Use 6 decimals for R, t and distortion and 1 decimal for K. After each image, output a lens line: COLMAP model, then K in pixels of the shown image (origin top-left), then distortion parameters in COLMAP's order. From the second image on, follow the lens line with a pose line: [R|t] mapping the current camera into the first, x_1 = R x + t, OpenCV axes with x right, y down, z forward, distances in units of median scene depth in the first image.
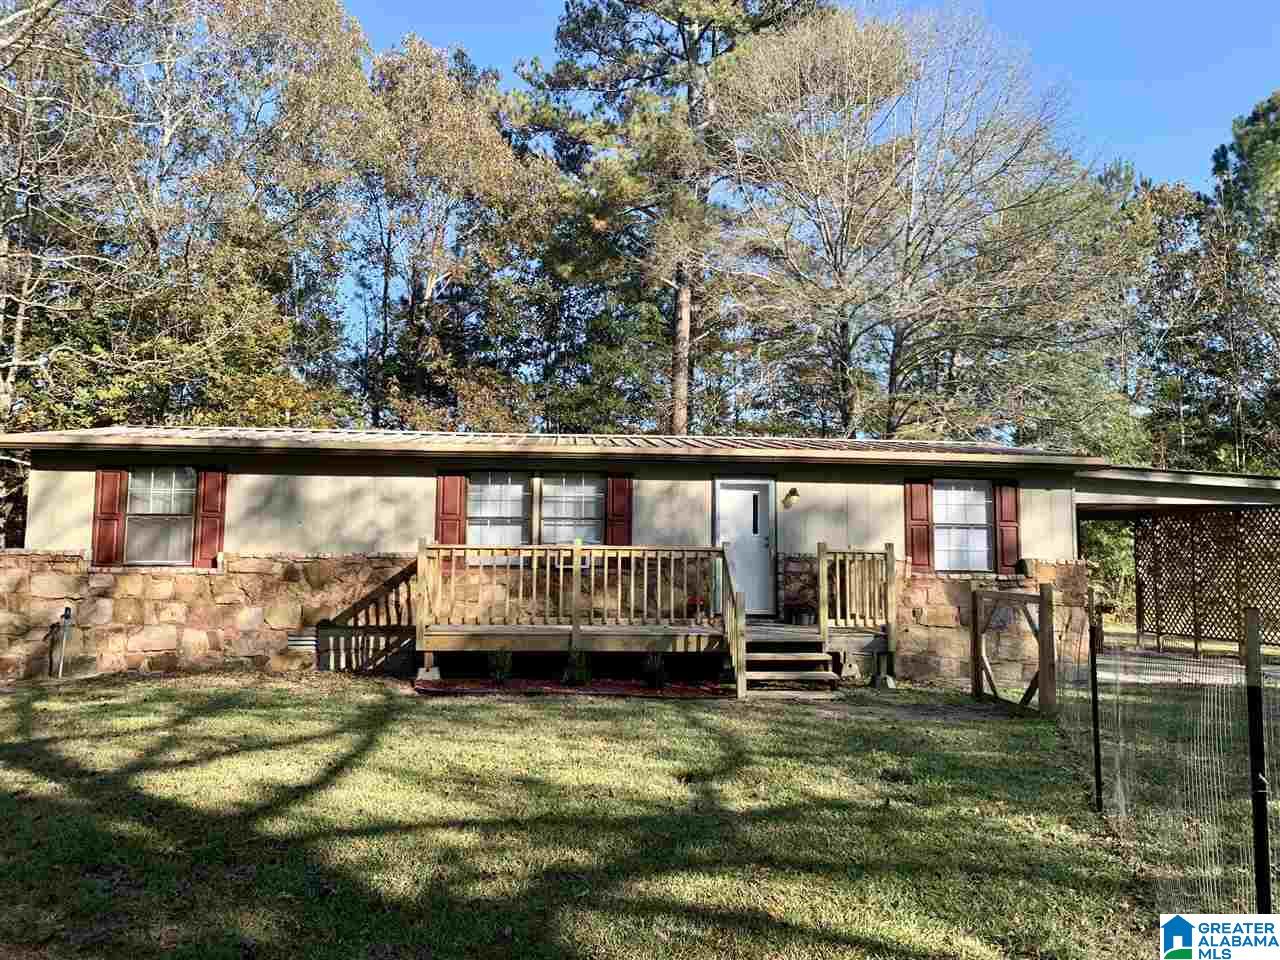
lens RADIAL K [[977.1, 0, 640.0], [0, 977.1, 481.0], [0, 0, 1]] dist [0.002383, -0.000057]
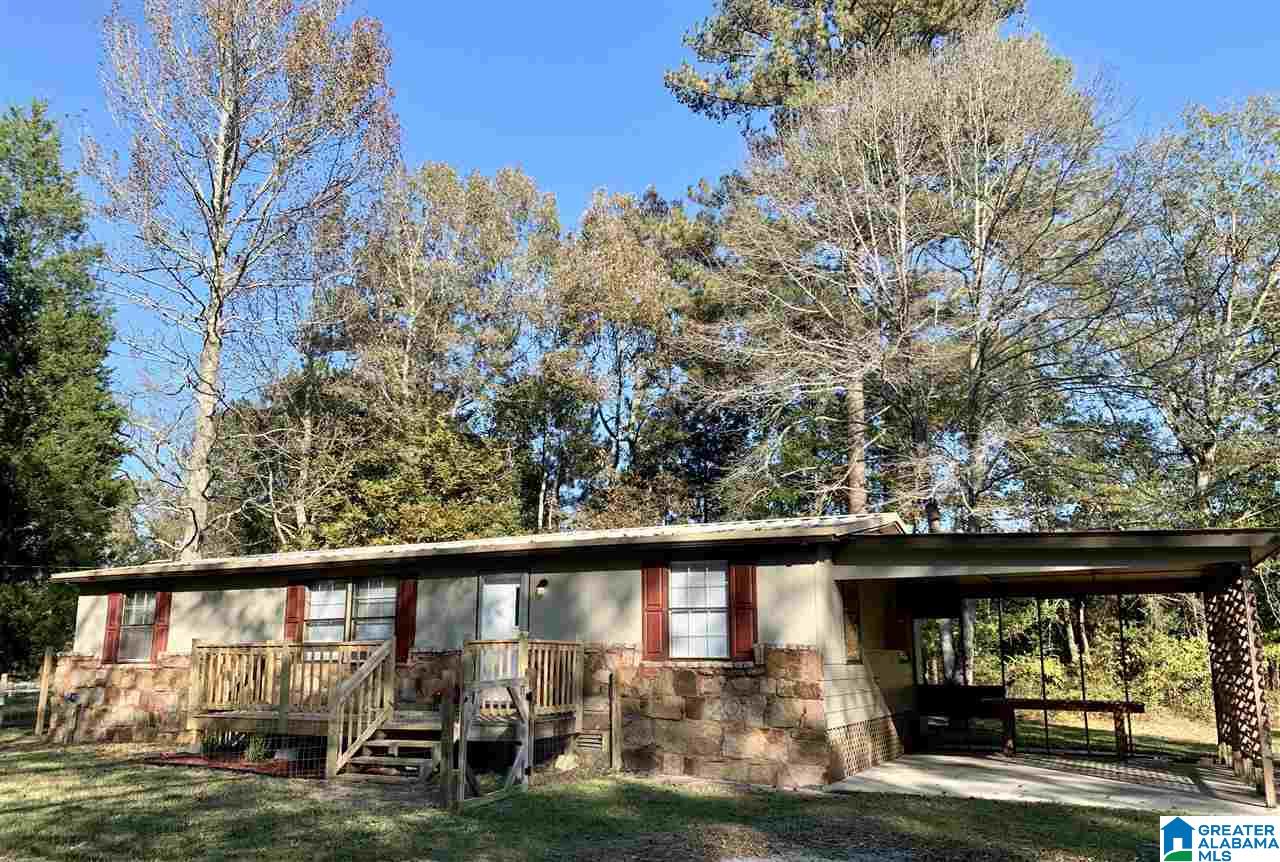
lens RADIAL K [[961.6, 0, 640.5], [0, 961.6, 431.0], [0, 0, 1]] dist [0.011029, 0.000696]
pose [[0.866119, -0.126873, -0.483468, 0.762844], [0.059658, 0.986575, -0.152022, 0.013425], [0.496265, 0.102827, 0.862060, 0.151112]]
